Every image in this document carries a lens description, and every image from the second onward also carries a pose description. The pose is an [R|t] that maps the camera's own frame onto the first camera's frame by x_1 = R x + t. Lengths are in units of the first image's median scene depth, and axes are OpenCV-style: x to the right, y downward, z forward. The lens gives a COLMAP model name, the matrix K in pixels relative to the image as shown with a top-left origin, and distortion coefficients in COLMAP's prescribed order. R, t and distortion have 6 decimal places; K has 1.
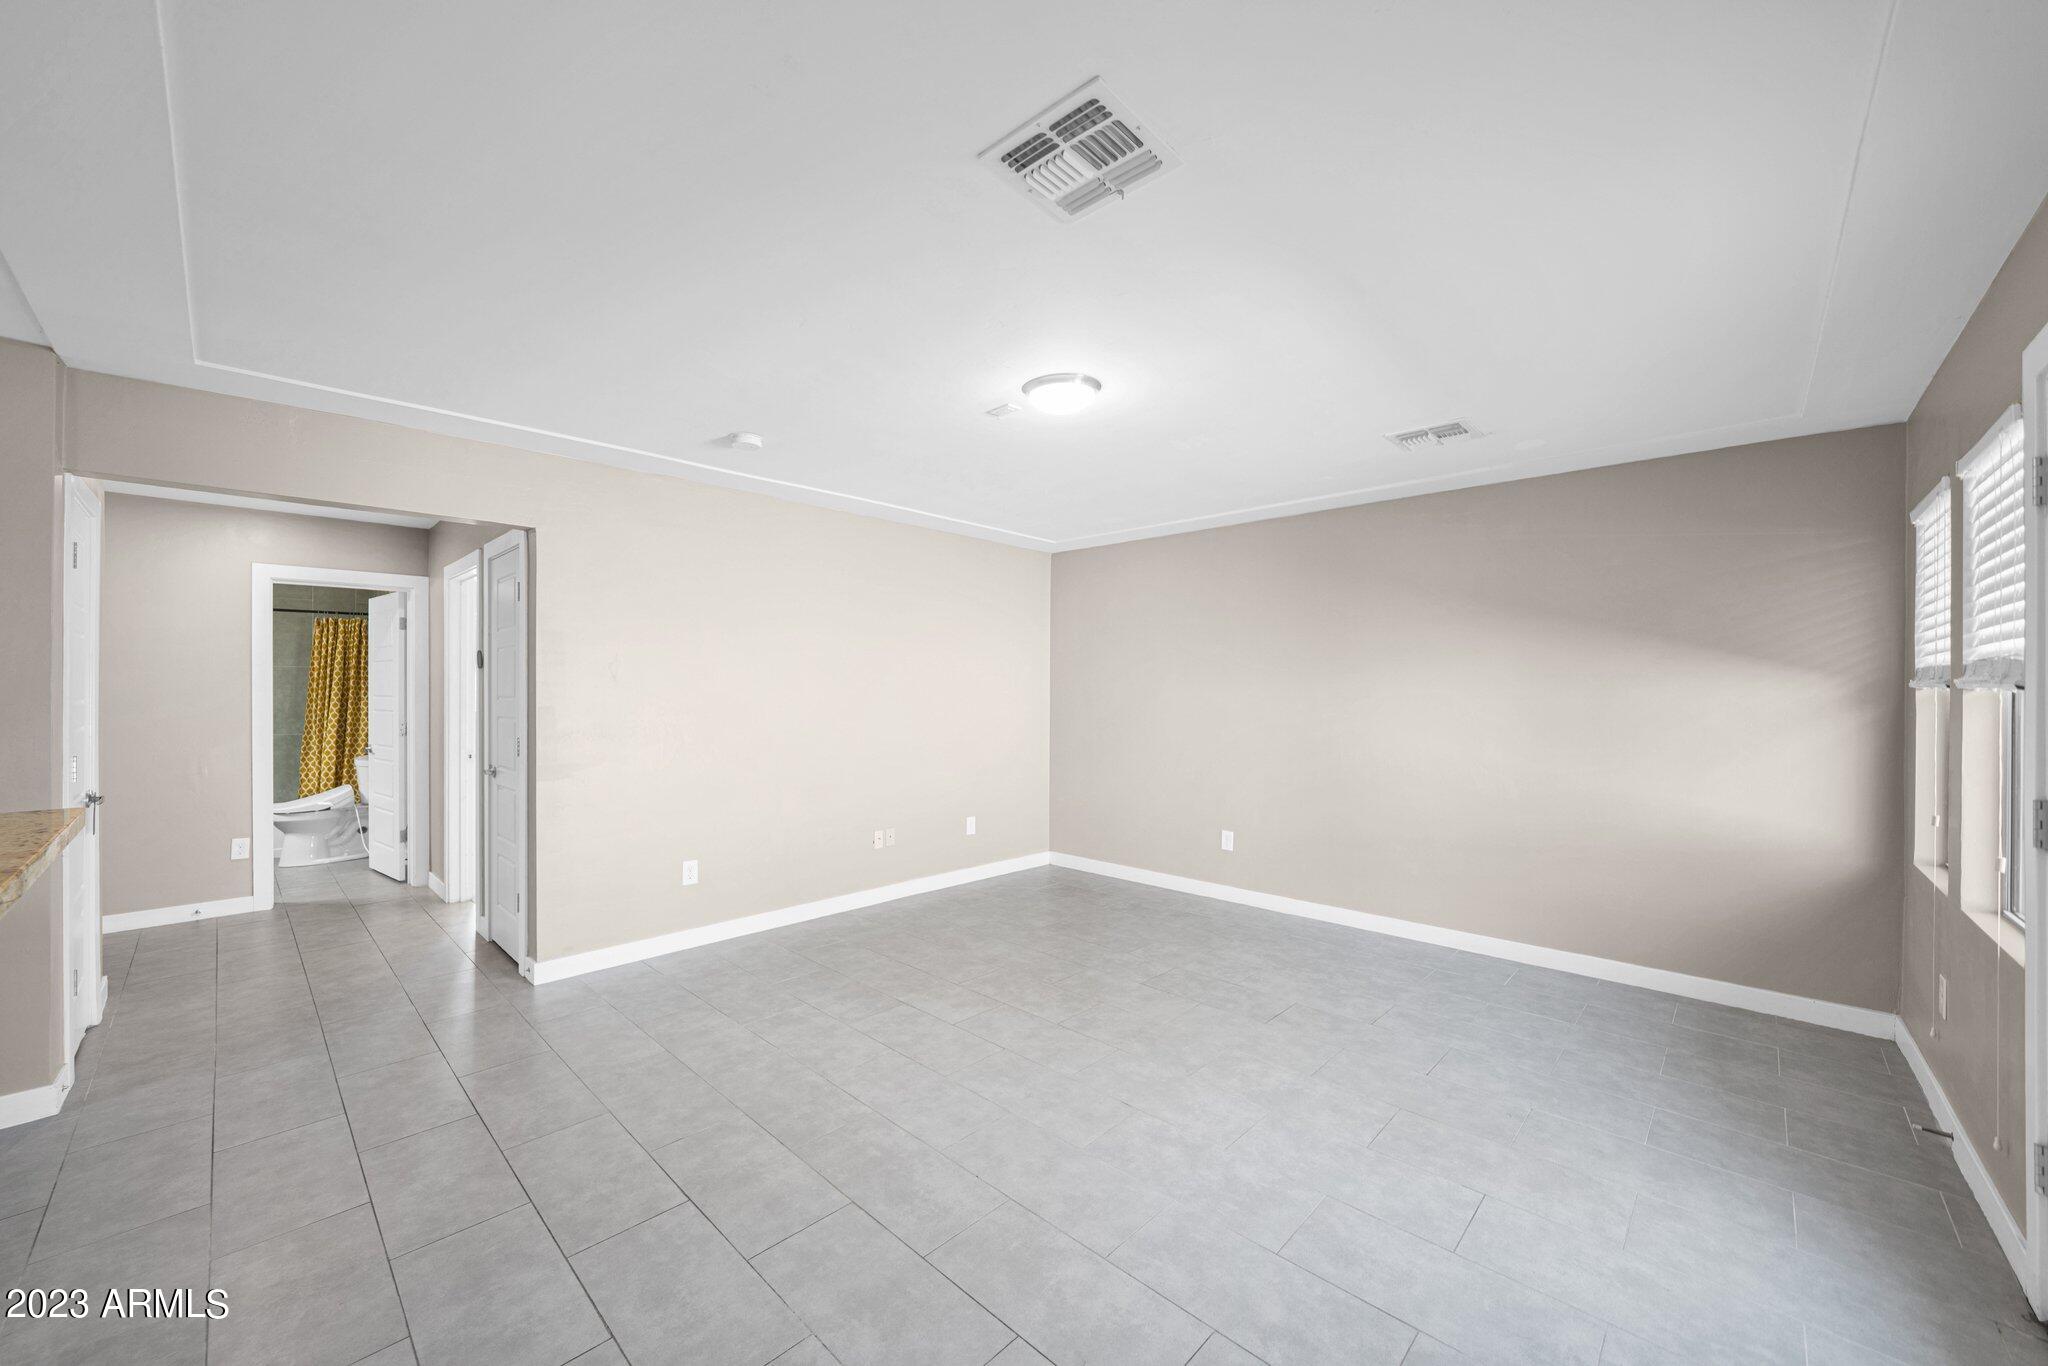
lens RADIAL K [[773.8, 0, 1002.4], [0, 773.8, 688.3], [0, 0, 1]] dist [-0.012532, 0.000477]
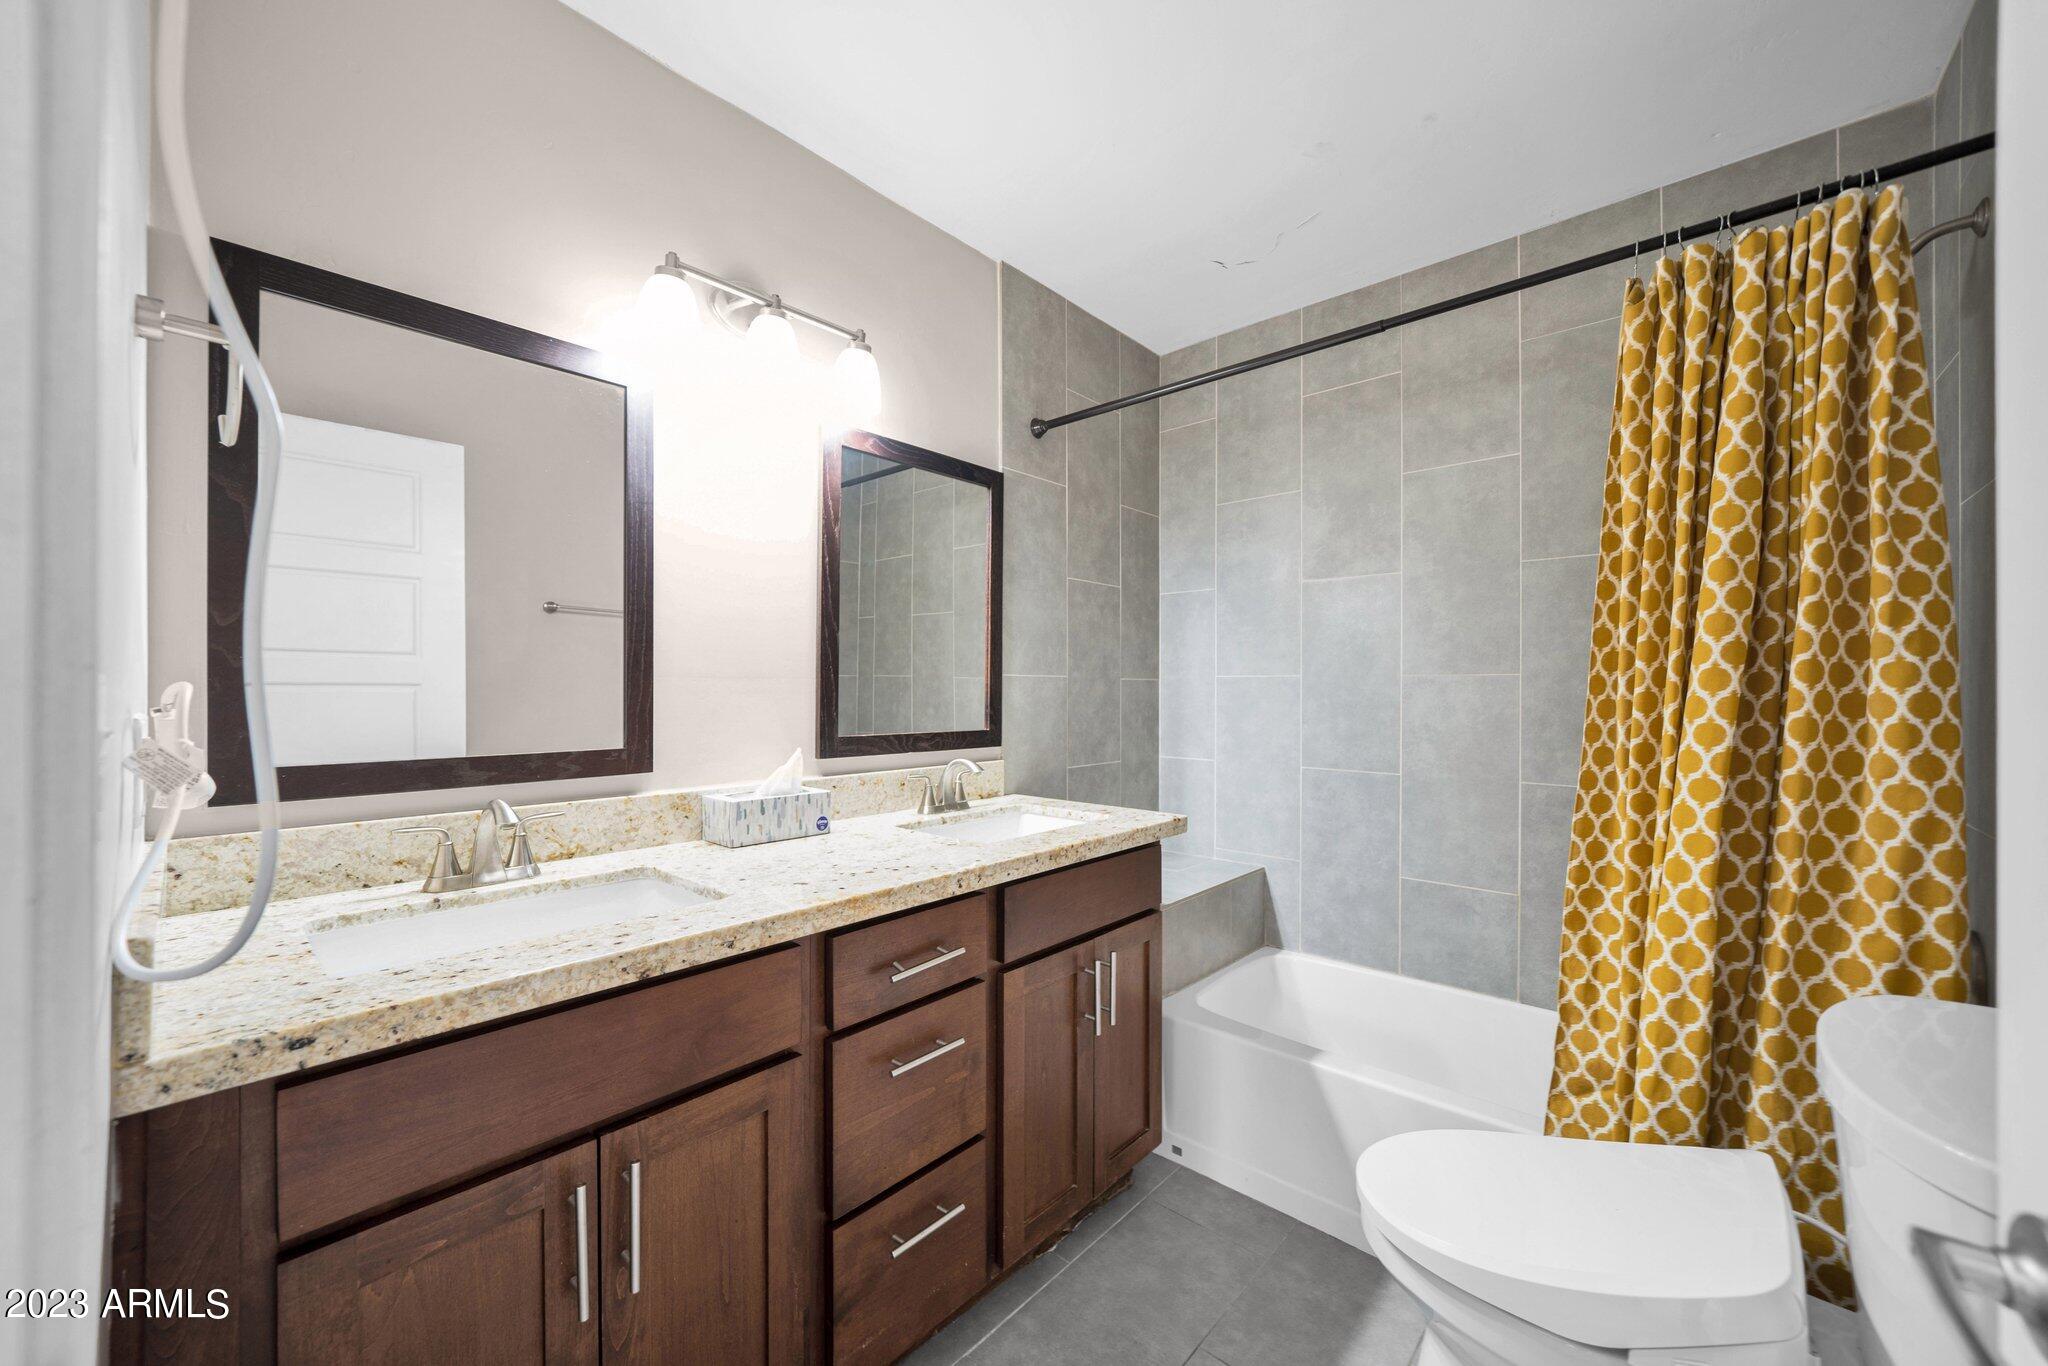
lens RADIAL K [[773.8, 0, 1011.7], [0, 773.8, 685.9], [0, 0, 1]] dist [-0.012532, 0.000477]
pose [[0.034100, -0.002063, -0.999416, -1.070200], [0.001558, 0.999997, -0.002011, 0.037389], [0.999417, -0.001488, 0.034103, 1.277373]]
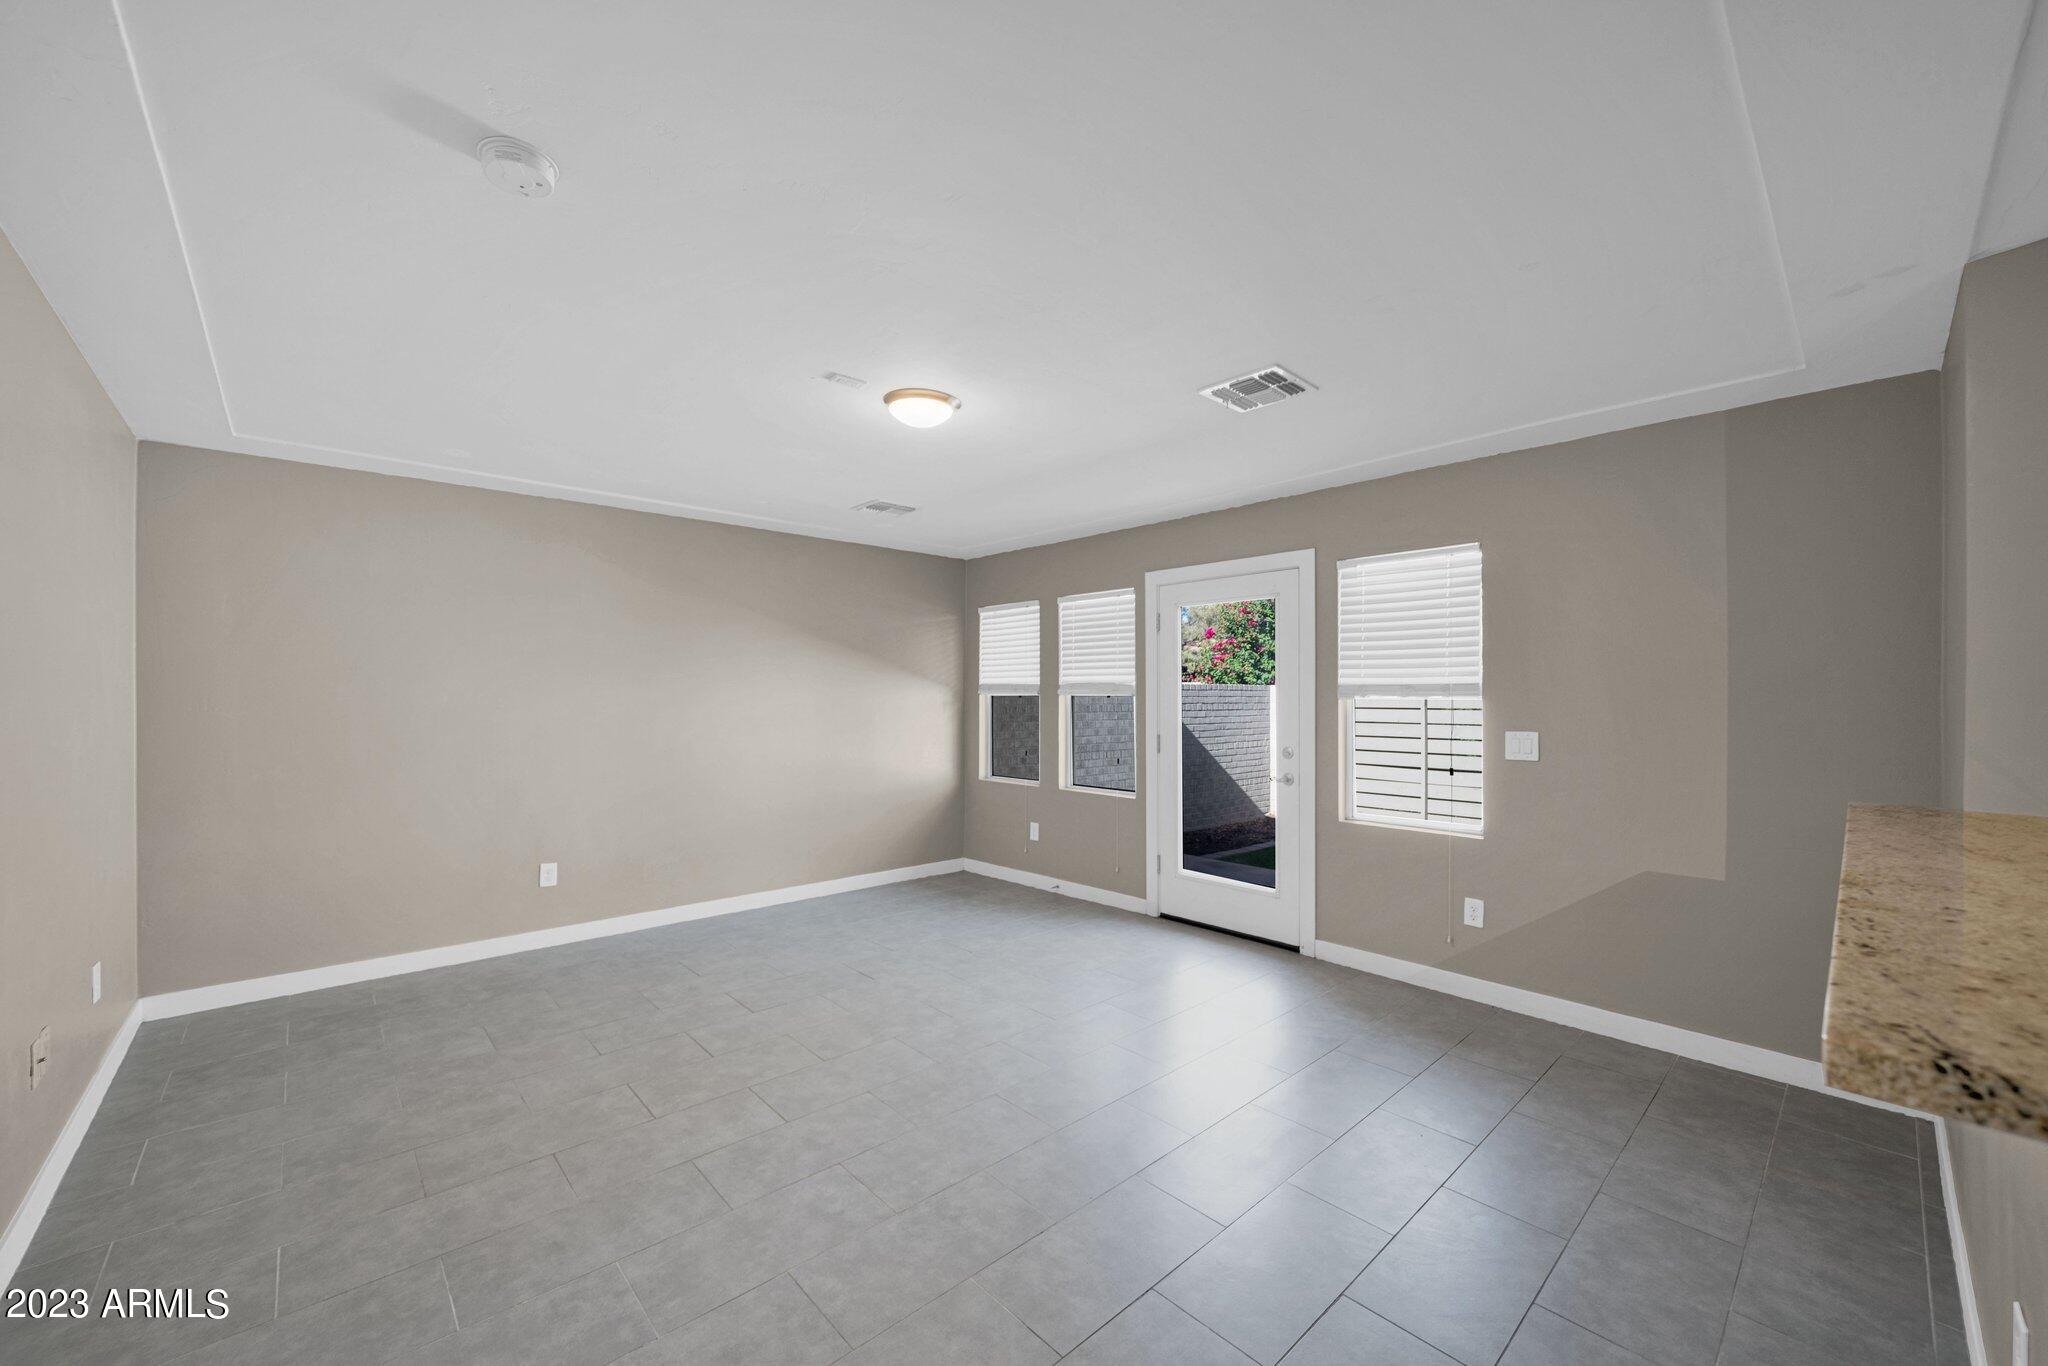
lens RADIAL K [[773.8, 0, 1013.6], [0, 773.8, 713.5], [0, 0, 1]] dist [-0.012532, 0.000477]
pose [[0.071238, -0.027647, 0.997076, -0.657188], [-0.003287, 0.999604, 0.027952, -0.005295], [-0.997454, -0.005269, 0.071119, 0.569564]]
